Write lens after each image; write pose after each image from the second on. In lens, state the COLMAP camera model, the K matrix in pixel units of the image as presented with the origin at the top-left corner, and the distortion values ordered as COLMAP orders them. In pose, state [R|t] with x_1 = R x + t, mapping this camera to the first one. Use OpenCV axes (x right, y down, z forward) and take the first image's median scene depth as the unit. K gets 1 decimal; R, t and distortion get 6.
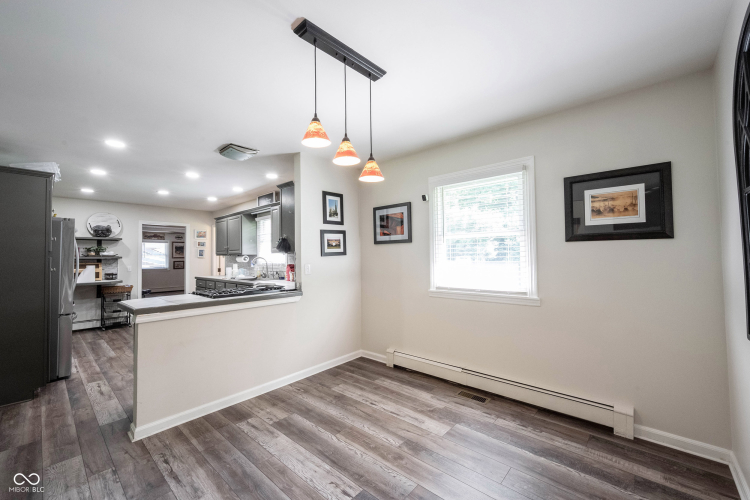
lens RADIAL K [[301.2, 0, 374.1], [0, 301.2, 248.1], [0, 0, 1]] dist [-0.000173, 0.000078]
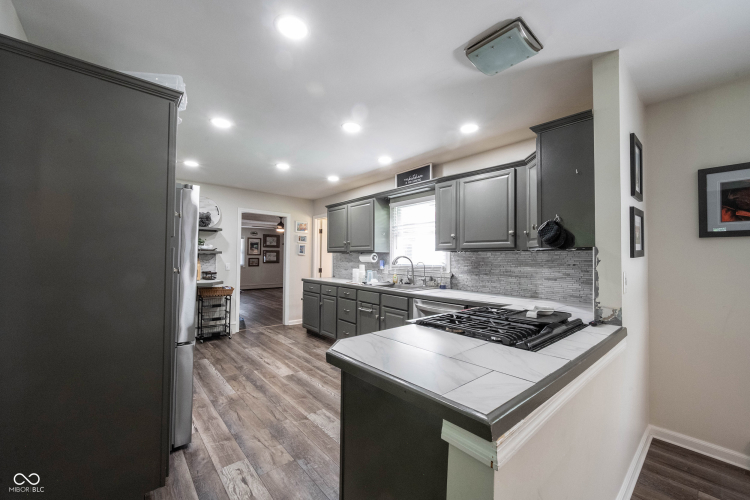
lens RADIAL K [[296.8, 0, 376.6], [0, 296.8, 250.4], [0, 0, 1]] dist [-0.000836, 0.000018]
pose [[0.992334, 0.022320, -0.121551, -0.577324], [-0.021948, 0.999749, 0.004394, 0.023555], [0.121618, -0.001693, 0.992576, 0.456876]]
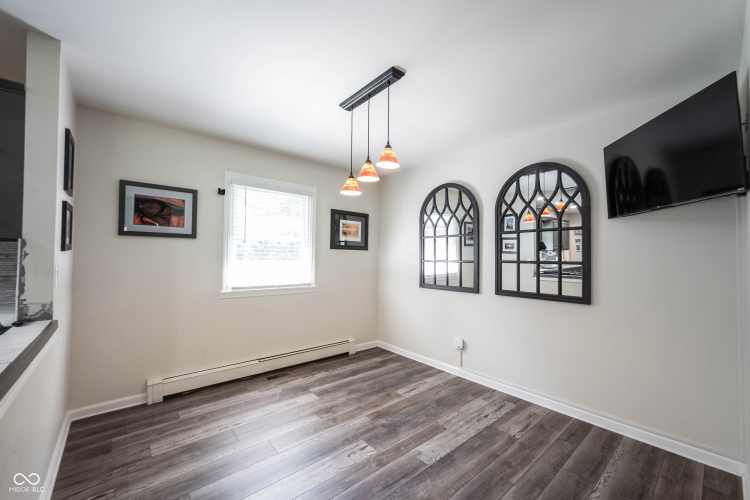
lens RADIAL K [[300.2, 0, 372.8], [0, 300.2, 251.9], [0, 0, 1]] dist [-0.001344, -0.000258]
pose [[0.129228, 0.034232, 0.991024, -0.655829], [-0.041990, 0.998696, -0.029022, 0.022546], [-0.990725, -0.037862, 0.130497, 0.408854]]
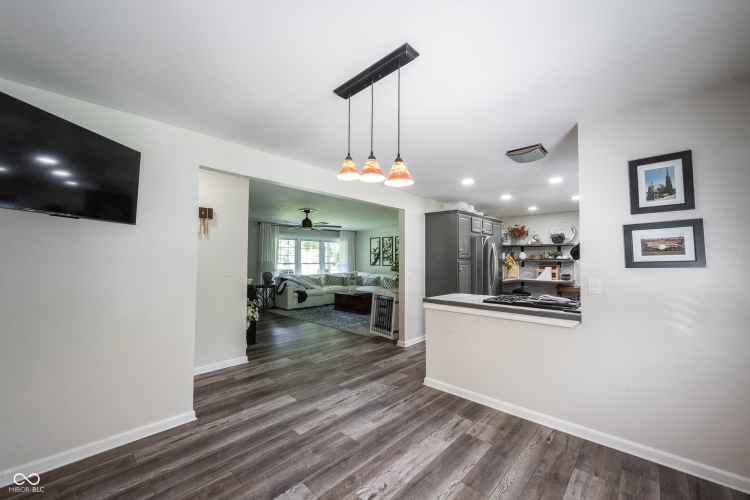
lens RADIAL K [[296.8, 0, 376.6], [0, 296.8, 250.4], [0, 0, 1]] dist [-0.000836, 0.000018]
pose [[-0.016642, -0.016649, -0.999723, 0.466520], [0.024277, 0.999560, -0.017051, -0.010951], [0.999567, -0.024554, -0.016231, 0.518450]]
